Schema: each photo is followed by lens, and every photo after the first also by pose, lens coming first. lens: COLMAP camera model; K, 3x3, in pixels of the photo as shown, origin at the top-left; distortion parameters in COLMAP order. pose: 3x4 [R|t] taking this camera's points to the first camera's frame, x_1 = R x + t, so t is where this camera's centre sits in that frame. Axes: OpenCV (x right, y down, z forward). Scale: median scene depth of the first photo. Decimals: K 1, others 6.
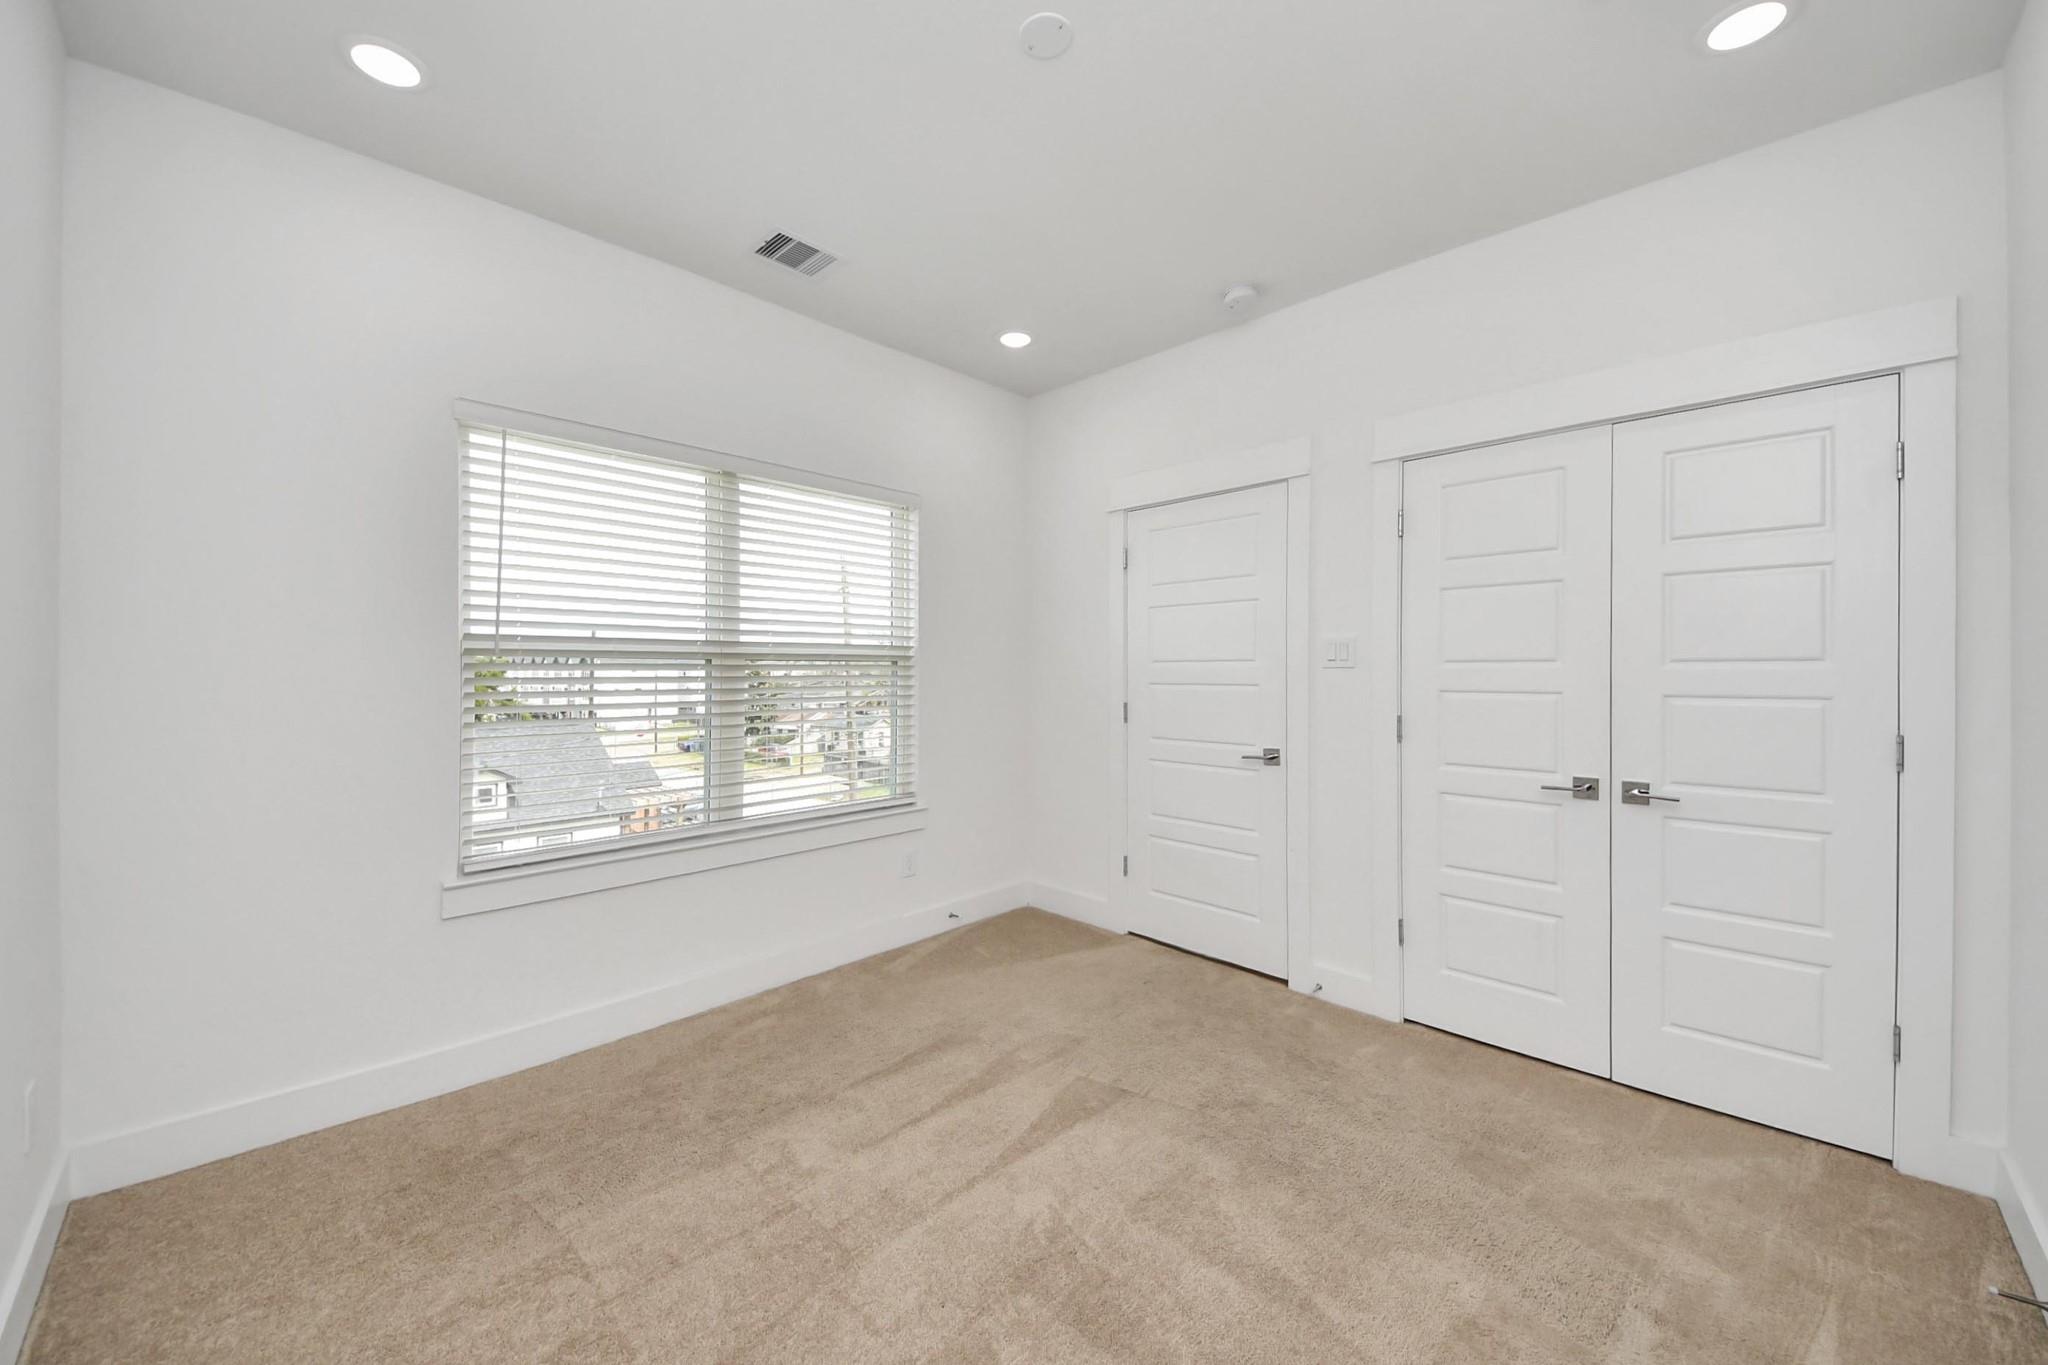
lens RADIAL K [[743.1, 0, 1014.0], [0, 743.1, 681.6], [0, 0, 1]] dist [0.066666, -0.032426]
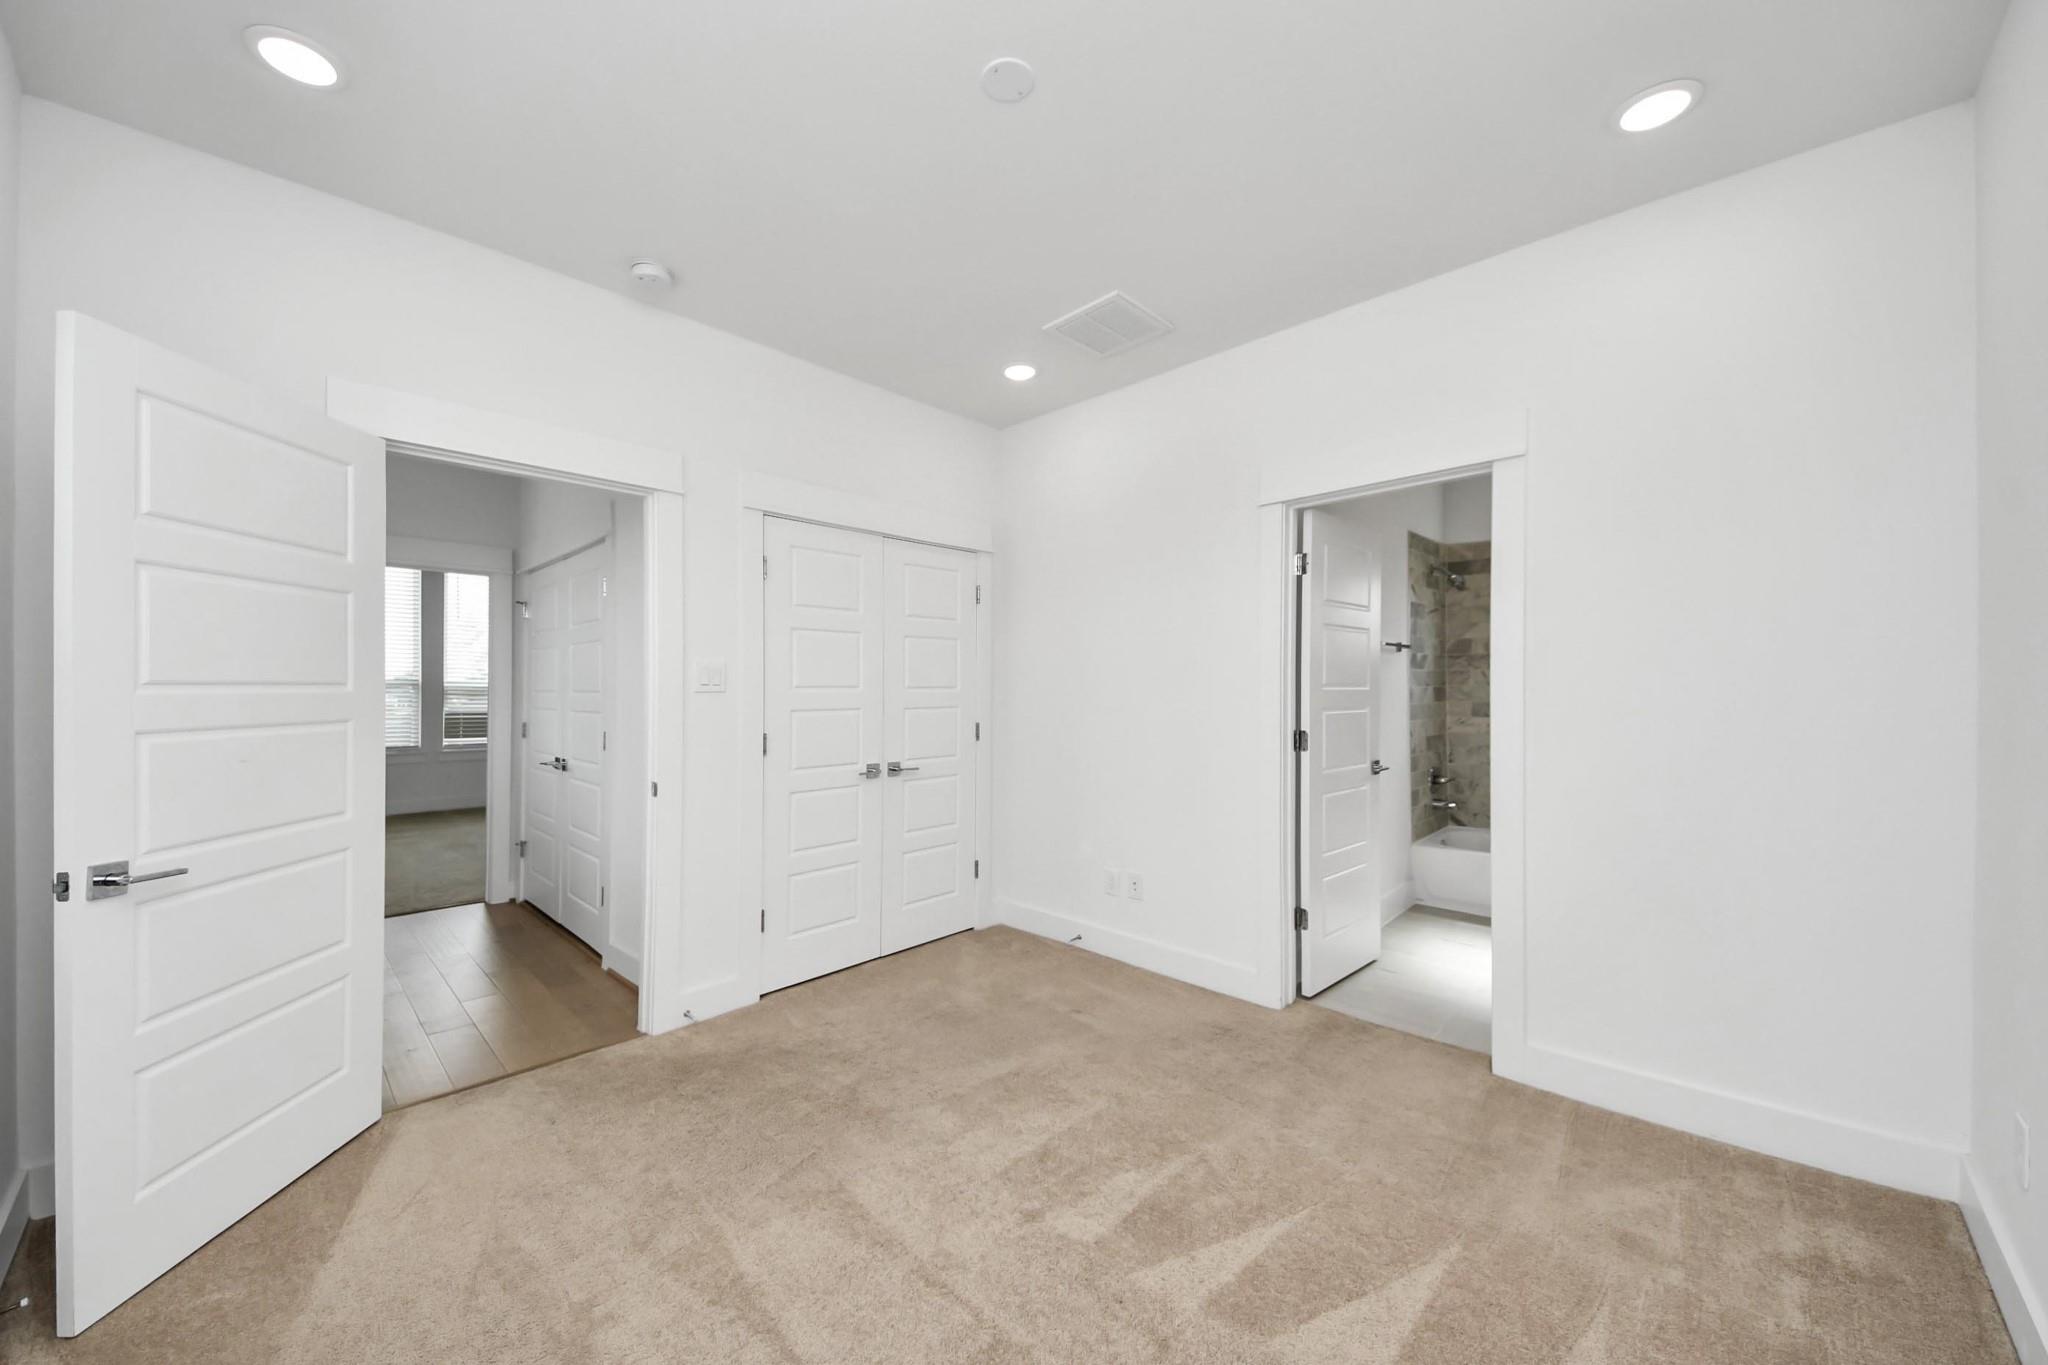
lens RADIAL K [[743.1, 0, 1014.0], [0, 743.1, 681.6], [0, 0, 1]] dist [0.066666, -0.032426]
pose [[0.010450, 0.007177, 0.999920, -0.749539], [0.008629, 0.999936, -0.007267, -0.025162], [-0.999908, 0.008704, 0.010387, 0.713068]]
